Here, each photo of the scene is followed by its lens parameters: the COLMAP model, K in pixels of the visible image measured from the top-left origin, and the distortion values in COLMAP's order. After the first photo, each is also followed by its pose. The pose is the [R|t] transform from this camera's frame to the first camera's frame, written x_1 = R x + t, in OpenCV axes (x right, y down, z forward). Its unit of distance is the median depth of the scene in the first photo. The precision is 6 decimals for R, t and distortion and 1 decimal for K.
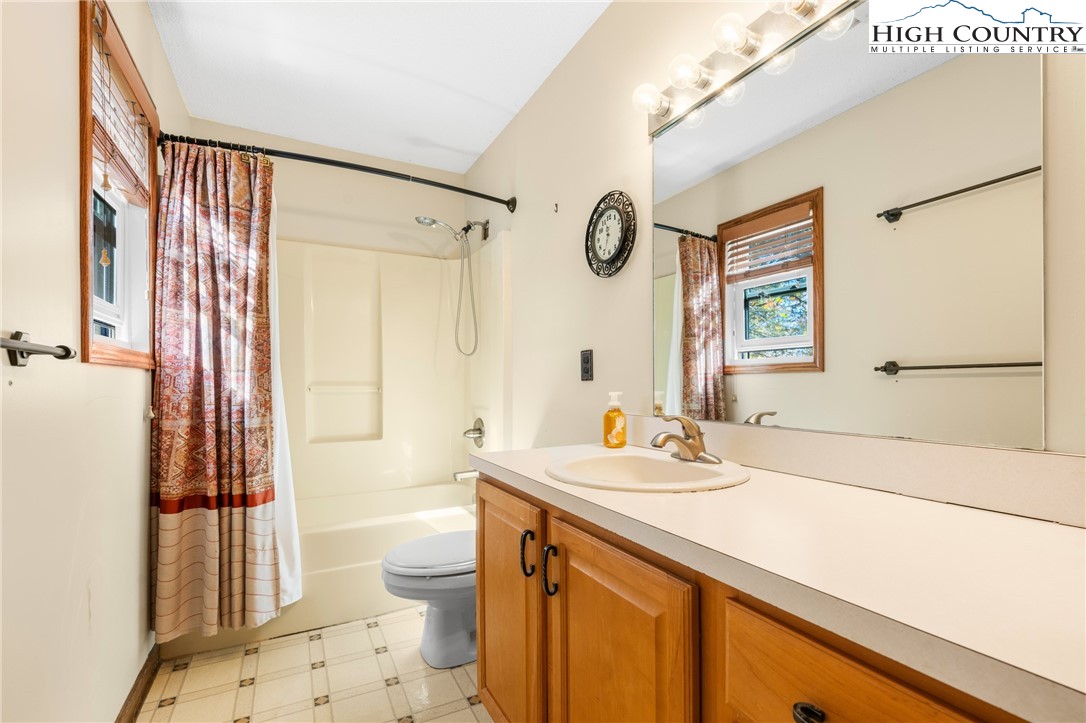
lens RADIAL K [[487.4, 0, 541.7], [0, 487.4, 370.8], [0, 0, 1]] dist [0.000275, 0.000003]
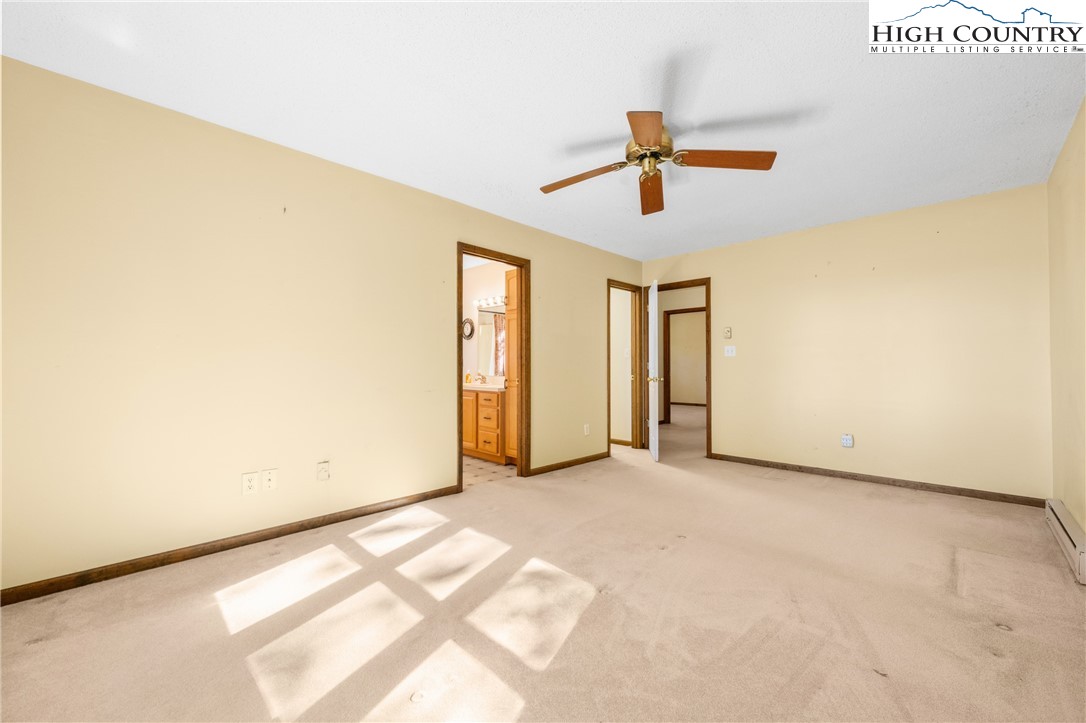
lens RADIAL K [[436.1, 0, 544.4], [0, 436.1, 360.9], [0, 0, 1]] dist [-0.001773, -0.000033]
pose [[0.954534, 0.004427, 0.298068, -0.177955], [-0.007017, 0.999946, 0.007621, -0.033804], [-0.298018, -0.009366, 0.954514, -1.437315]]
